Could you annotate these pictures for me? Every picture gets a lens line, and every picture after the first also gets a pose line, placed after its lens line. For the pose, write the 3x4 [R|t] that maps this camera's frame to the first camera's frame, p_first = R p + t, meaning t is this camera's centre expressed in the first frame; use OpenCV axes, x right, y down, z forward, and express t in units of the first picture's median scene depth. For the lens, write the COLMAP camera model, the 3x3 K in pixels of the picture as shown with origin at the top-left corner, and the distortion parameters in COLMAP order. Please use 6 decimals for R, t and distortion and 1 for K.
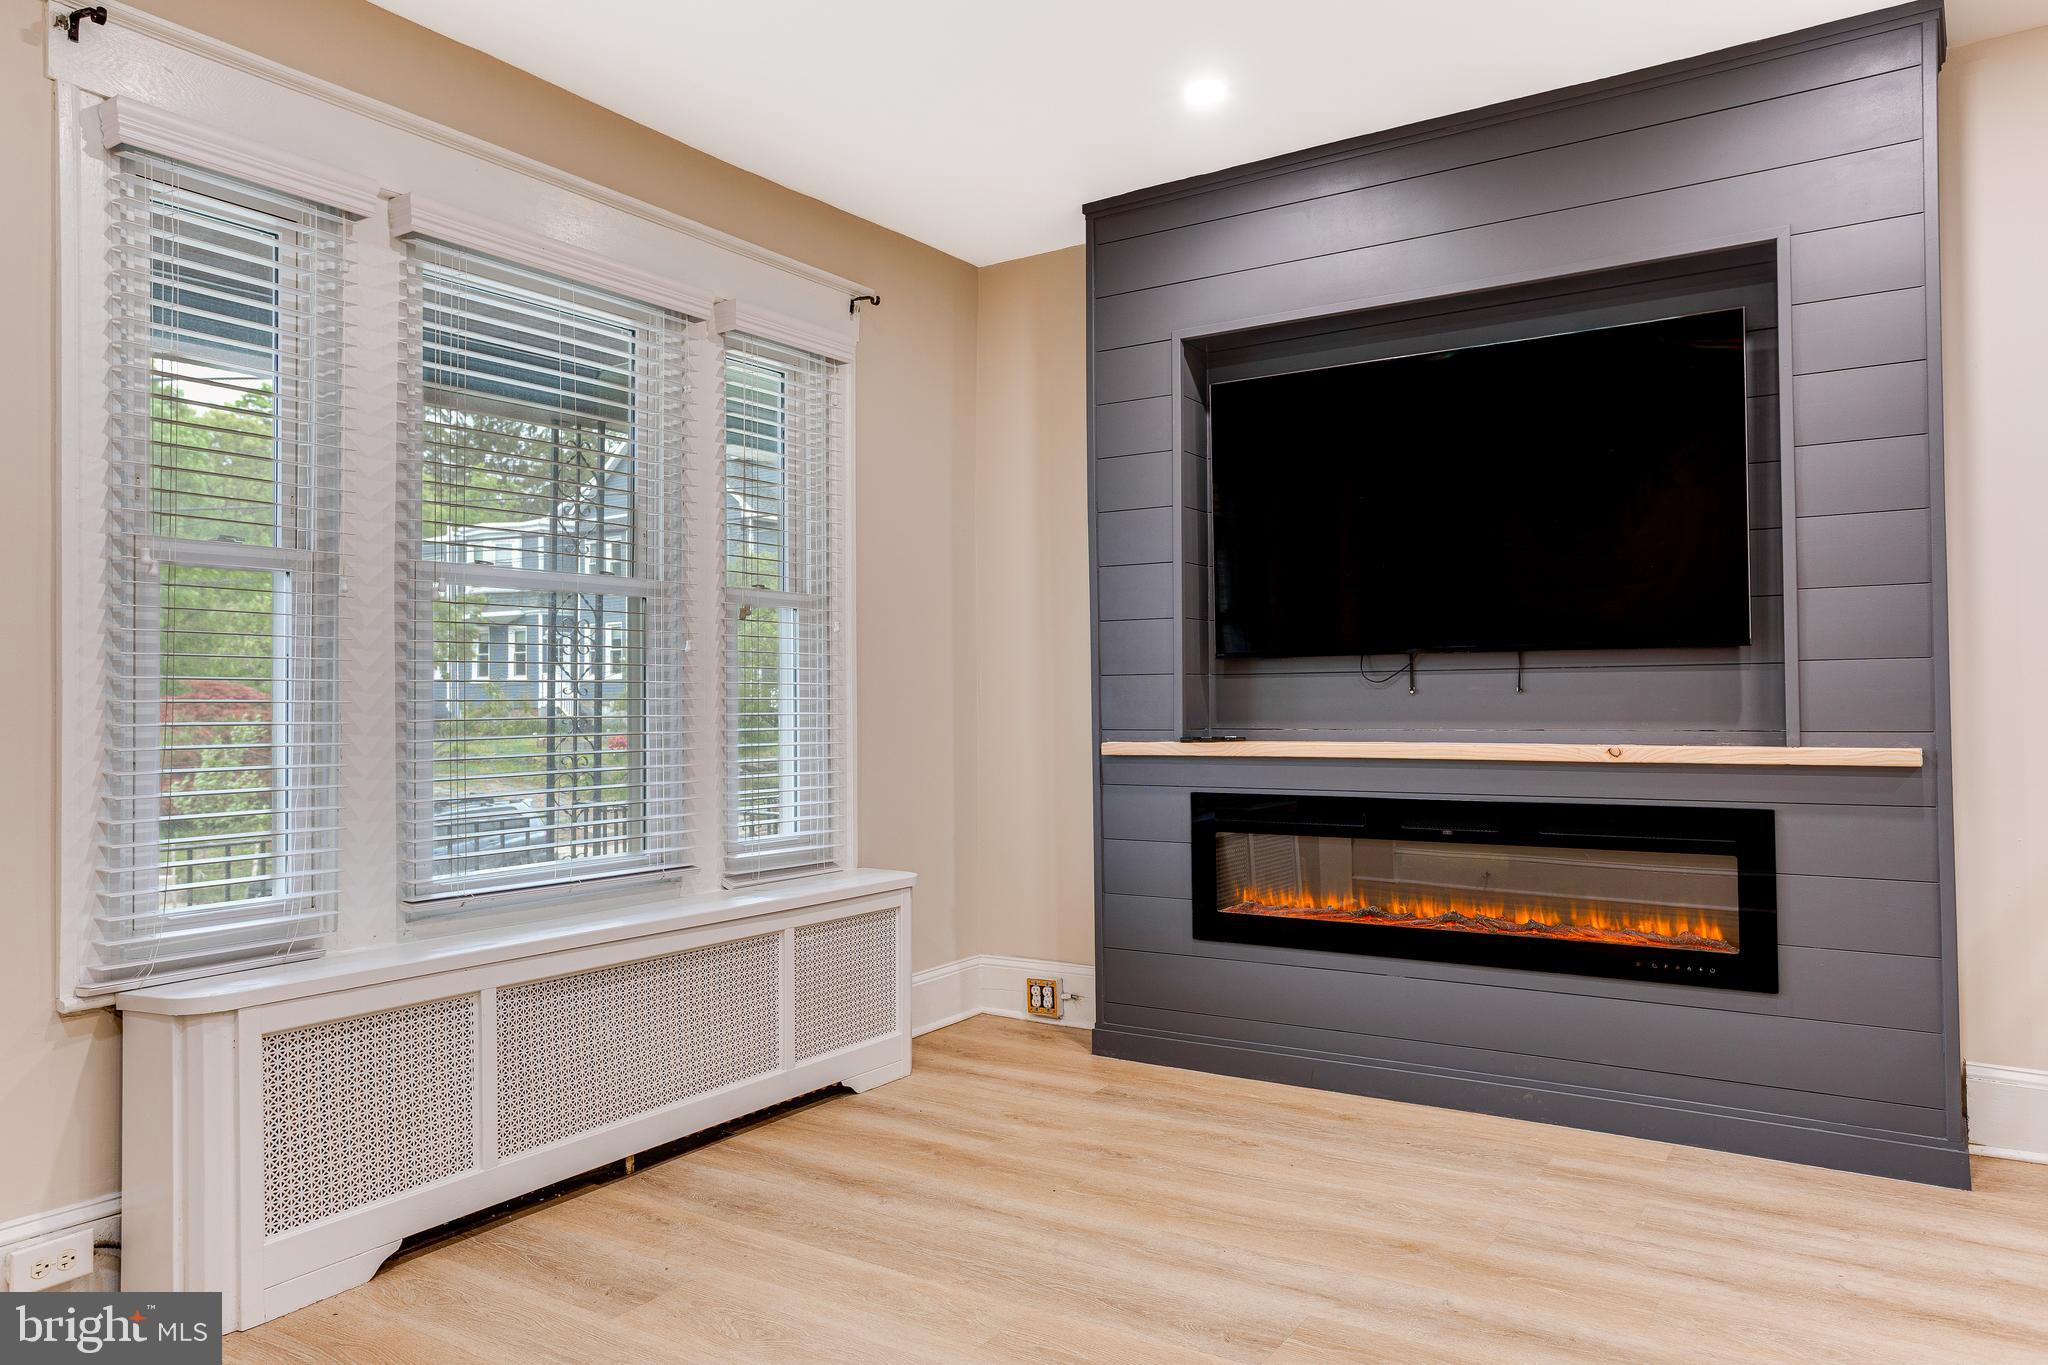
lens RADIAL K [[1400.8, 0, 1032.6], [0, 1400.8, 712.1], [0, 0, 1]] dist [0.000303, 0.004991]
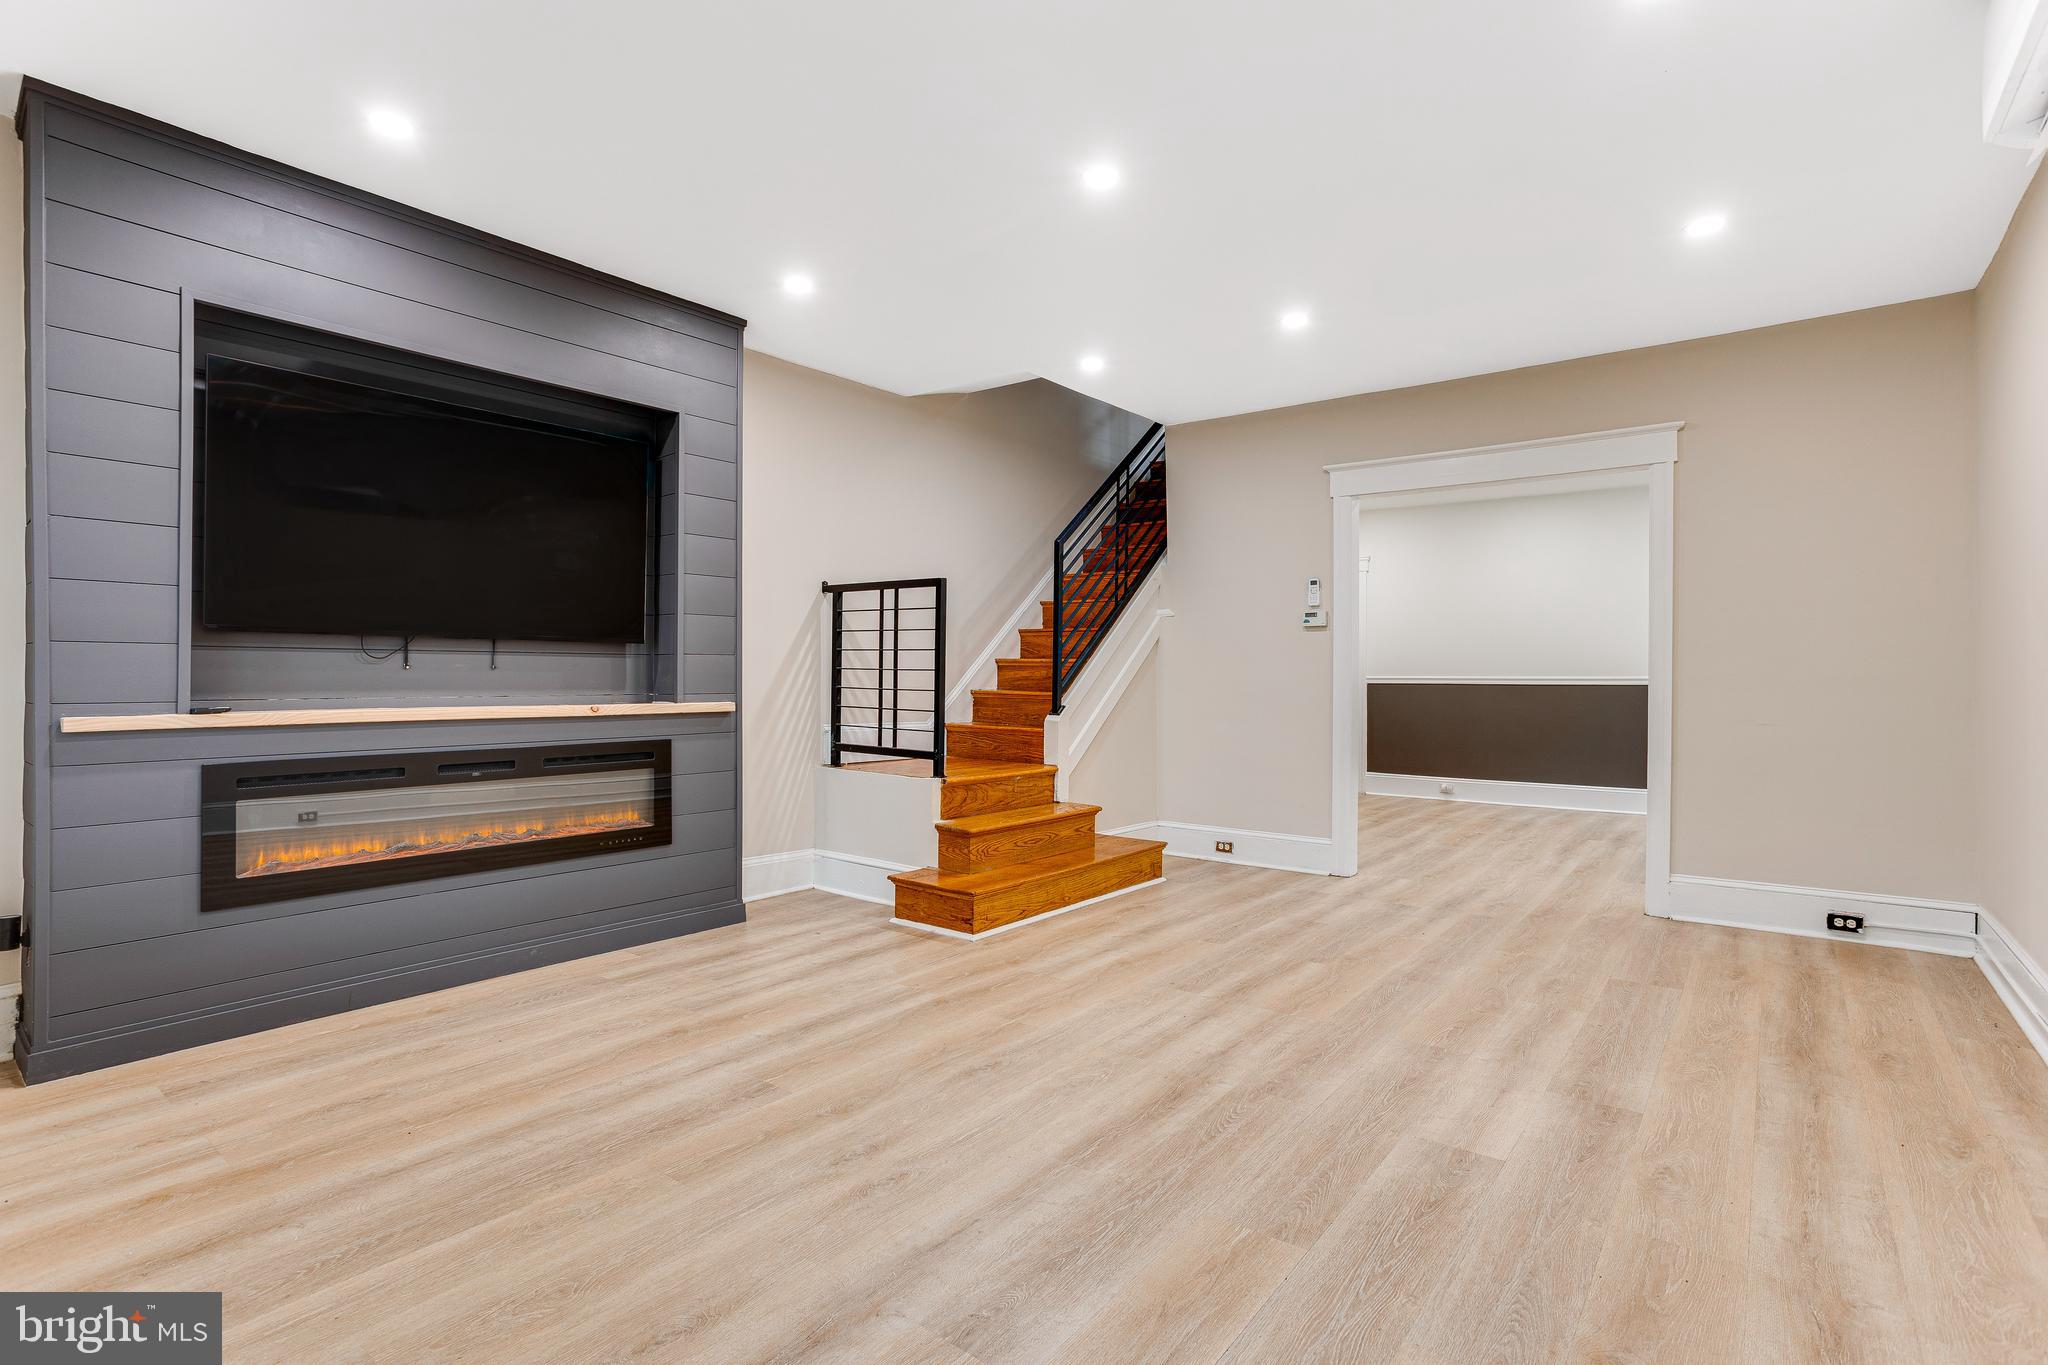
lens RADIAL K [[989.6, 0, 1022.0], [0, 989.6, 673.6], [0, 0, 1]] dist [-0.057798, 0.038234]
pose [[0.079615, 0.011768, 0.996756, -0.612196], [0.002780, 0.999924, -0.012027, 0.003293], [-0.996822, 0.003729, 0.079577, 0.428136]]
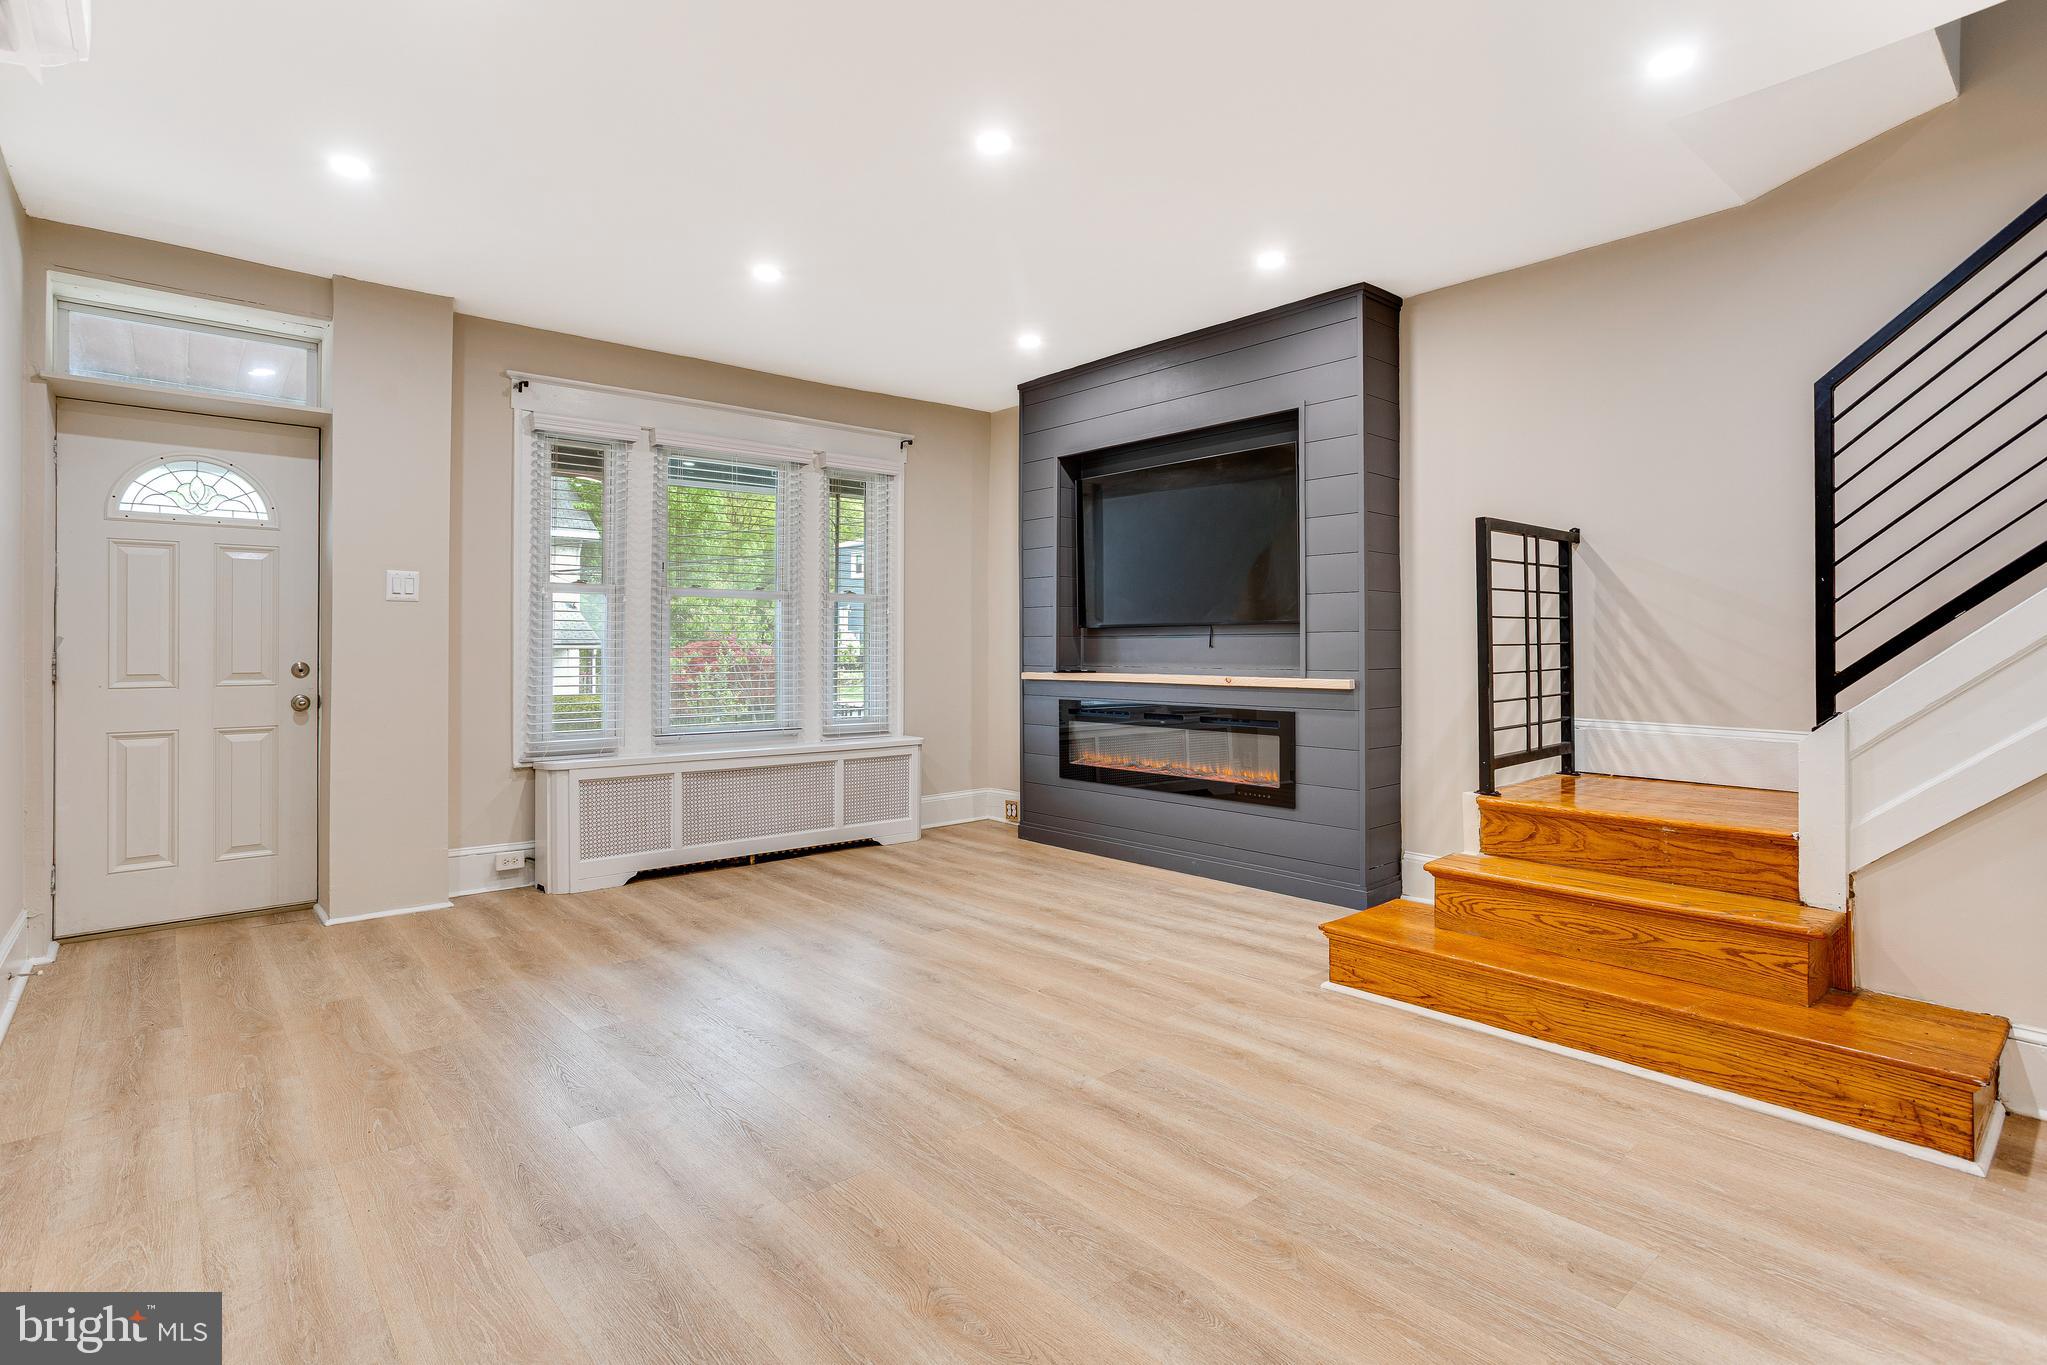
lens RADIAL K [[1007.1, 0, 1007.0], [0, 1007.1, 674.9], [0, 0, 1]] dist [-0.058670, 0.040485]
pose [[0.962919, 0.014548, -0.269398, 0.477784], [-0.009148, 0.999732, 0.021287, -0.004214], [0.269635, -0.018034, 0.962794, -0.368737]]
